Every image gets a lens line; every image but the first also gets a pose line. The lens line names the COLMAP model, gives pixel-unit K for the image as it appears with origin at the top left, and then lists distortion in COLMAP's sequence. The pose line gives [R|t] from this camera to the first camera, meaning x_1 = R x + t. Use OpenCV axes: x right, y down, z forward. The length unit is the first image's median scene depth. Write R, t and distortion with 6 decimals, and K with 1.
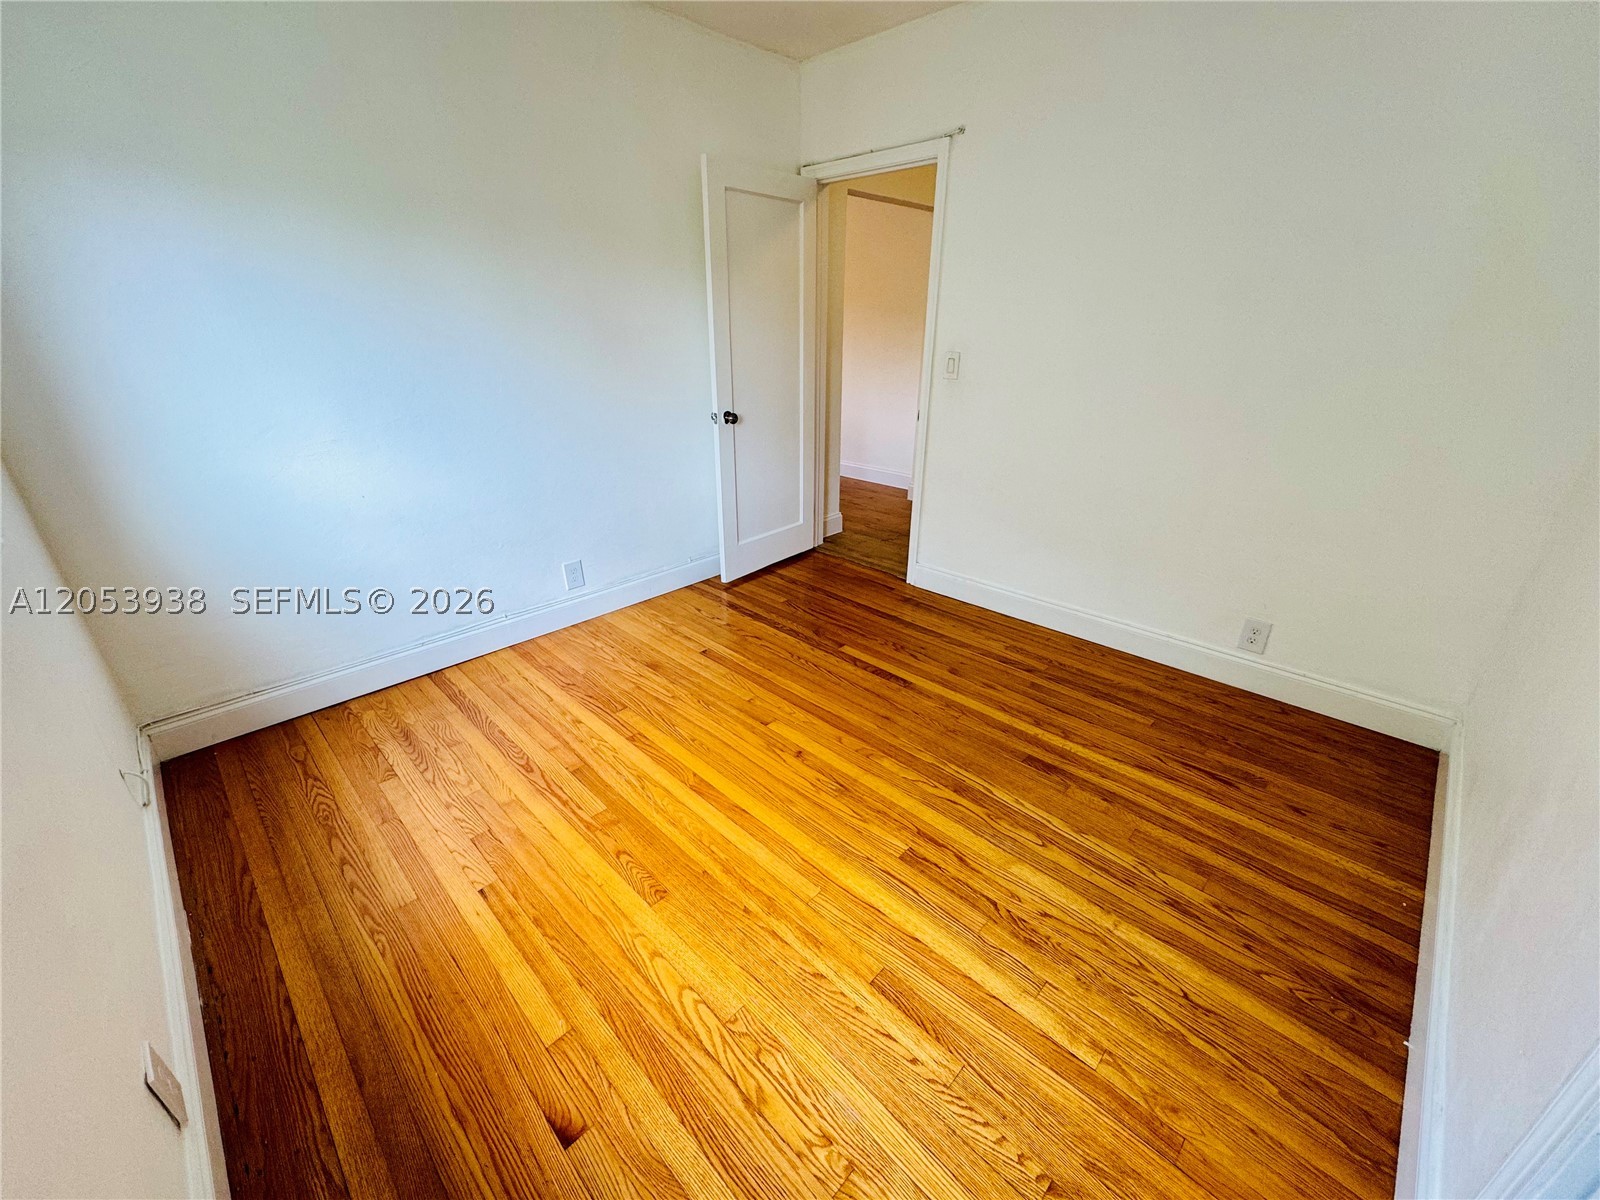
lens RADIAL K [[639.4, 0, 801.7], [0, 639.4, 599.5], [0, 0, 1]] dist [-0.003946, 0.000287]
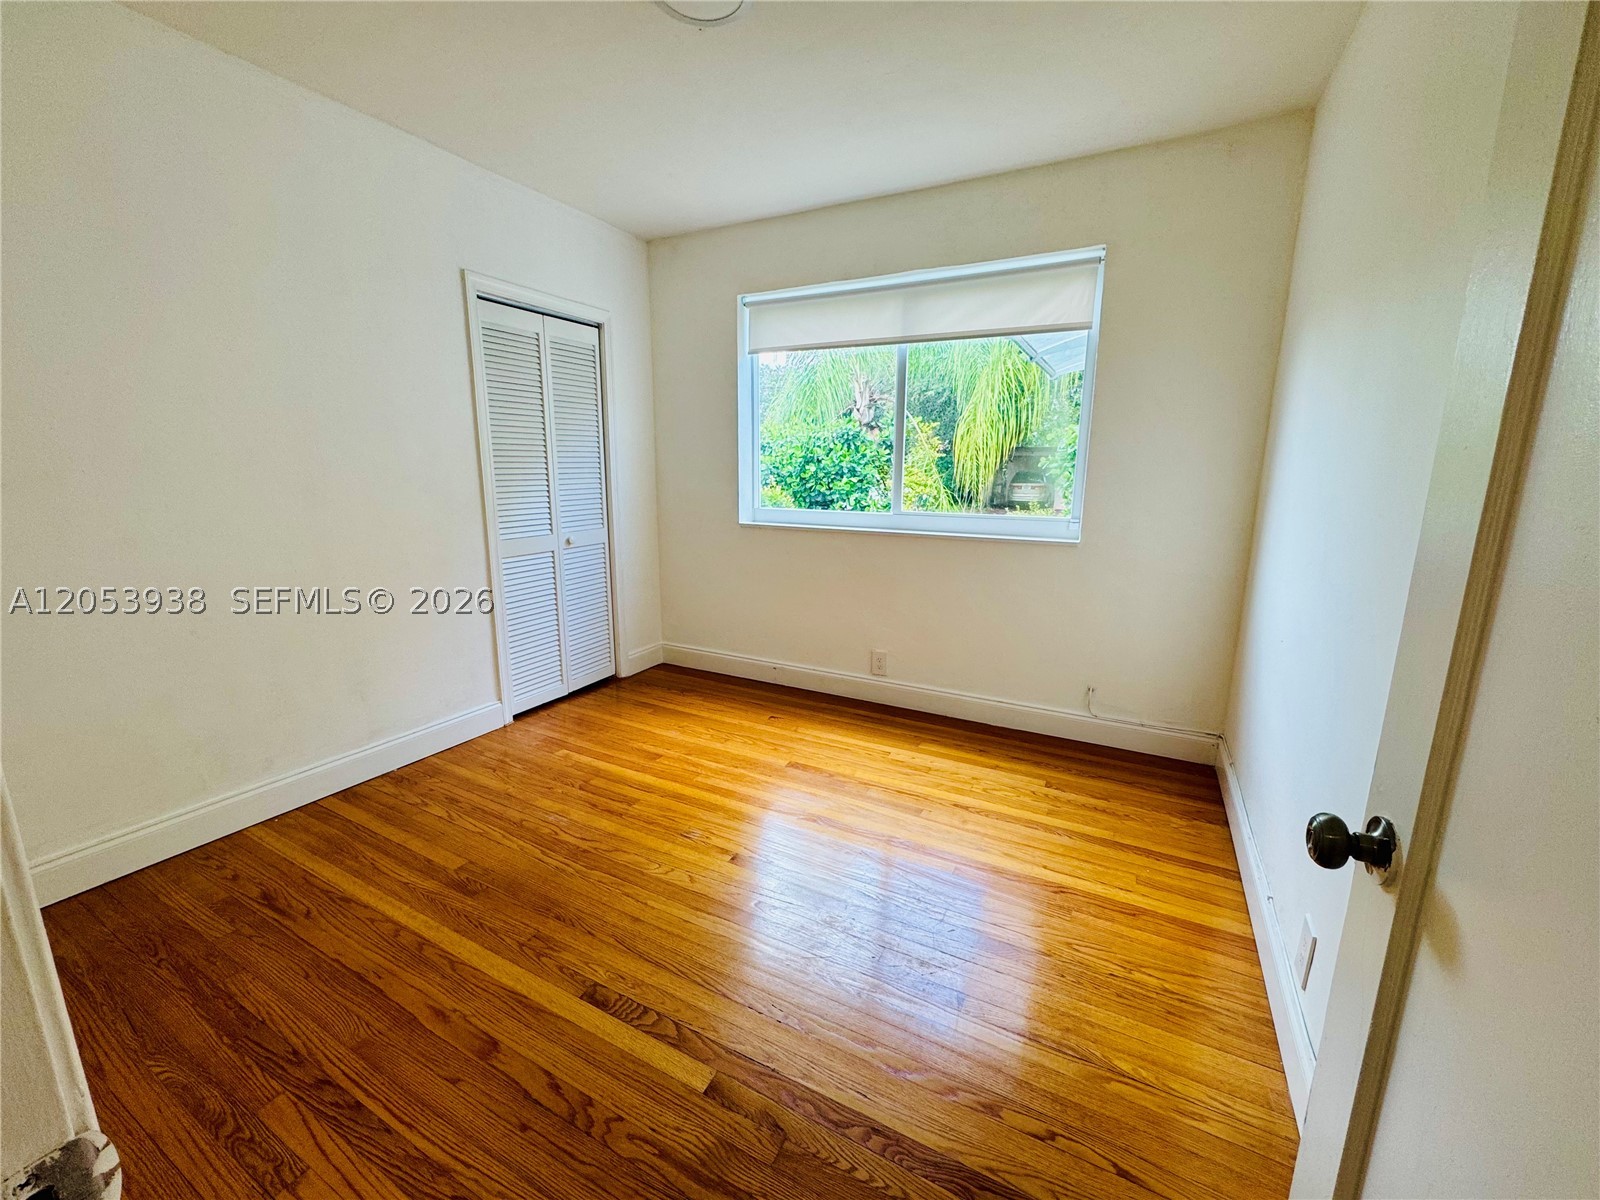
lens RADIAL K [[639.4, 0, 801.7], [0, 639.4, 599.5], [0, 0, 1]] dist [-0.003946, 0.000287]
pose [[-0.958009, 0.049470, -0.282437, 0.142591], [-0.123722, 0.817275, 0.562809, -0.607438], [0.258671, 0.574120, -0.776836, 1.486487]]
